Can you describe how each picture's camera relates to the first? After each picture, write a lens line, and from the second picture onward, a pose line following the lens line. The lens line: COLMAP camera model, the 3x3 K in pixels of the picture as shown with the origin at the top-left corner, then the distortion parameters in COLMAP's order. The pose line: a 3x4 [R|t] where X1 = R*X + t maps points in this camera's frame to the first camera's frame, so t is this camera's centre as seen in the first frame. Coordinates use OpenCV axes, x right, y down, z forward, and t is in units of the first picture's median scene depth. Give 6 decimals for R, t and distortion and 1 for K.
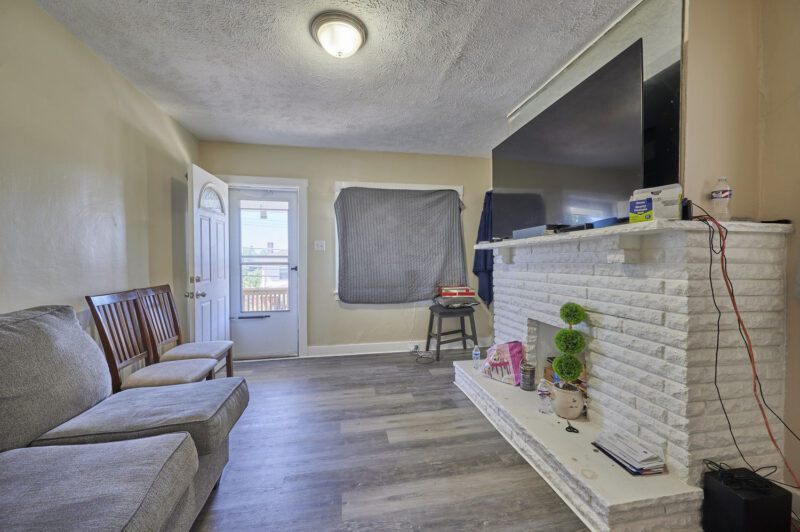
lens RADIAL K [[313.1, 0, 400.6], [0, 313.1, 268.2], [0, 0, 1]] dist [-0.001380, 0.000039]
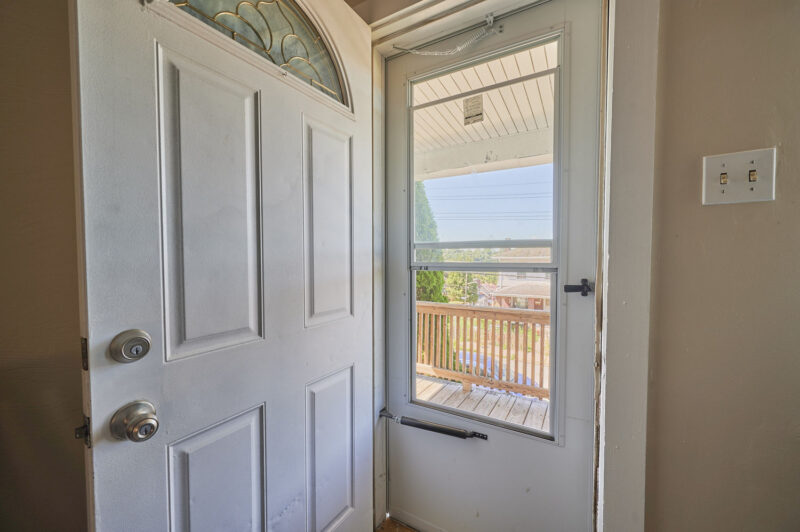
lens RADIAL K [[313.1, 0, 401.9], [0, 313.1, 269.7], [0, 0, 1]] dist [-0.001380, 0.000039]
pose [[0.753423, 0.020705, -0.657210, -0.280717], [-0.016615, 0.999784, 0.012450, -0.014836], [0.657326, 0.001539, 0.753605, 0.711466]]
